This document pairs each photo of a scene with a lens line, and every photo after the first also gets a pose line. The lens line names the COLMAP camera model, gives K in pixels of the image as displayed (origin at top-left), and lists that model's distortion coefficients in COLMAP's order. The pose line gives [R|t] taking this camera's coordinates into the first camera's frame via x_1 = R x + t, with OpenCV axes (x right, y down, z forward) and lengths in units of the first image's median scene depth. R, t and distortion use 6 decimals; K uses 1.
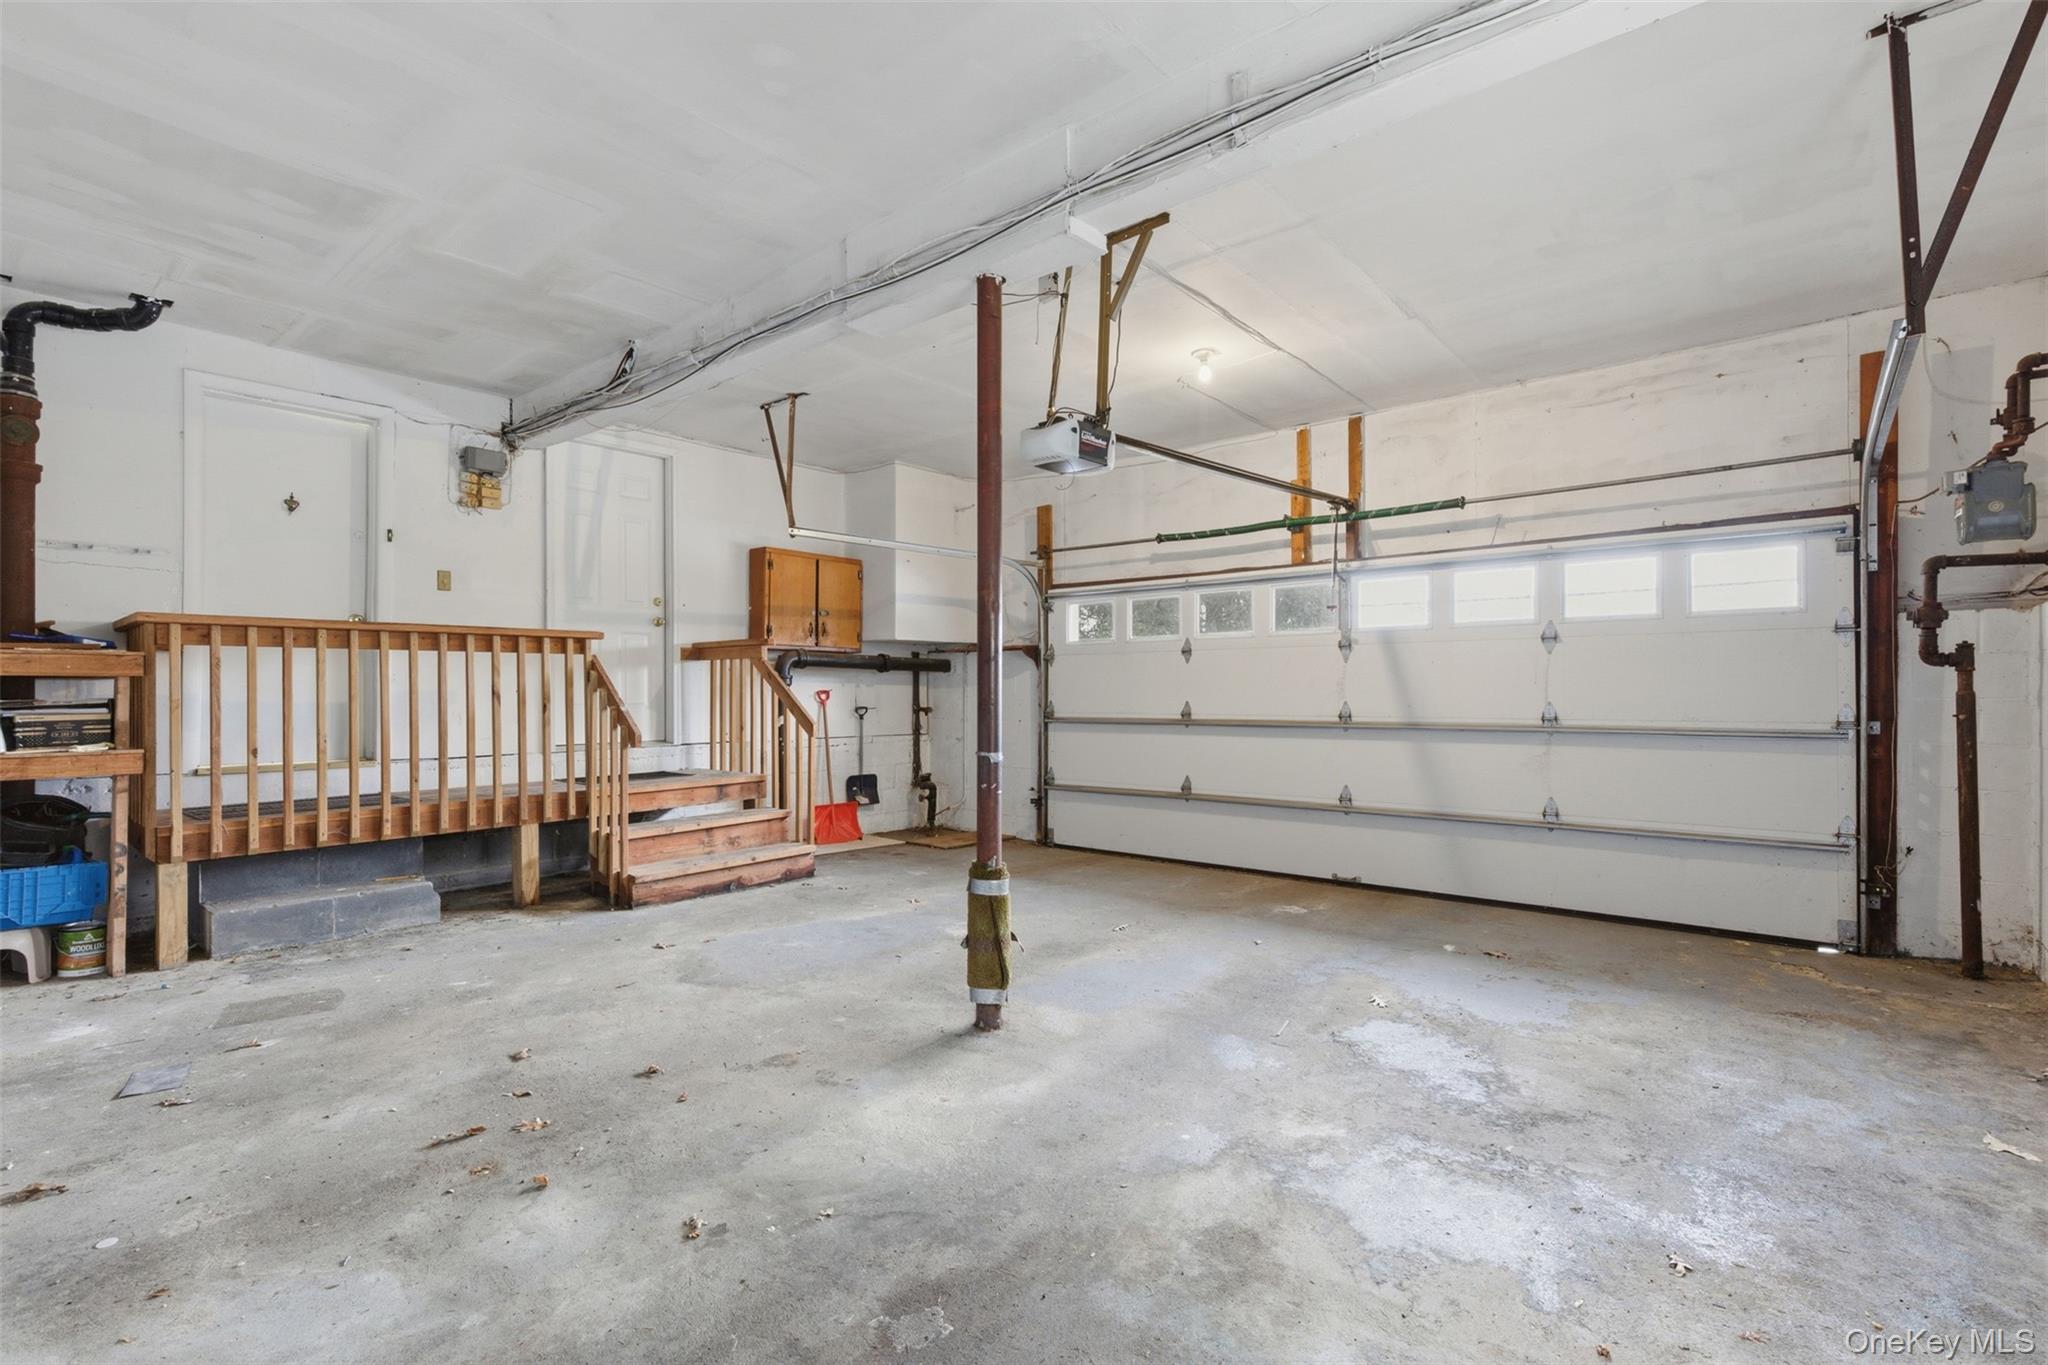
lens RADIAL K [[920.3, 0, 1030.0], [0, 920.3, 679.5], [0, 0, 1]] dist [-0.000775, 0.000100]
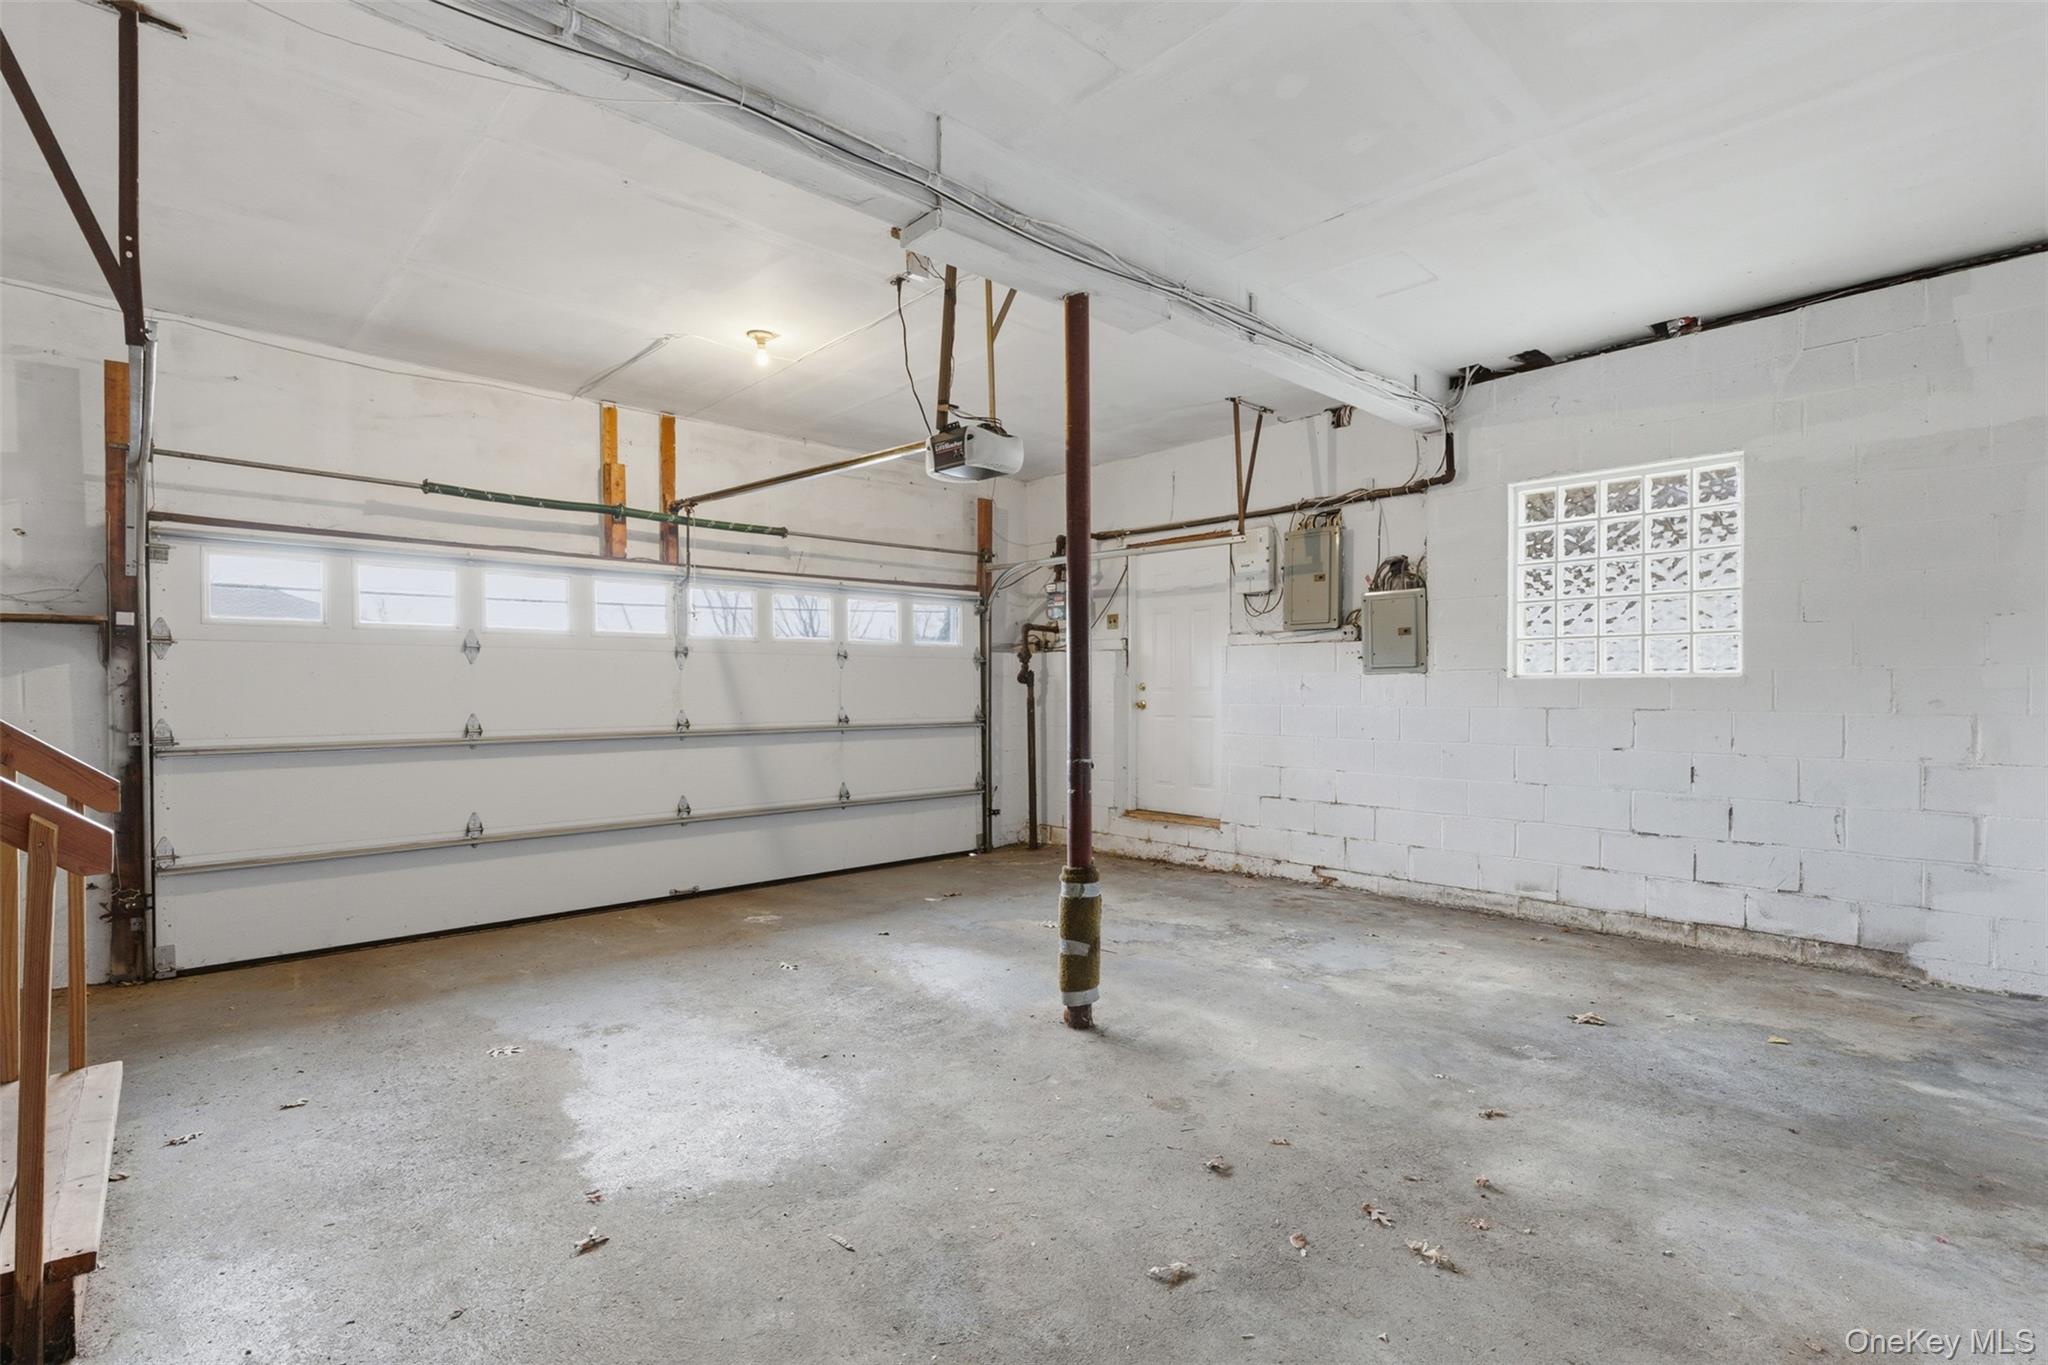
lens RADIAL K [[961.7, 0, 1021.4], [0, 961.7, 689.9], [0, 0, 1]] dist [-0.002892, -0.000082]
pose [[0.130150, 0.004729, 0.991483, -0.843695], [-0.007905, 0.999962, -0.003732, 0.005051], [-0.991463, -0.007352, 0.130183, 0.700487]]
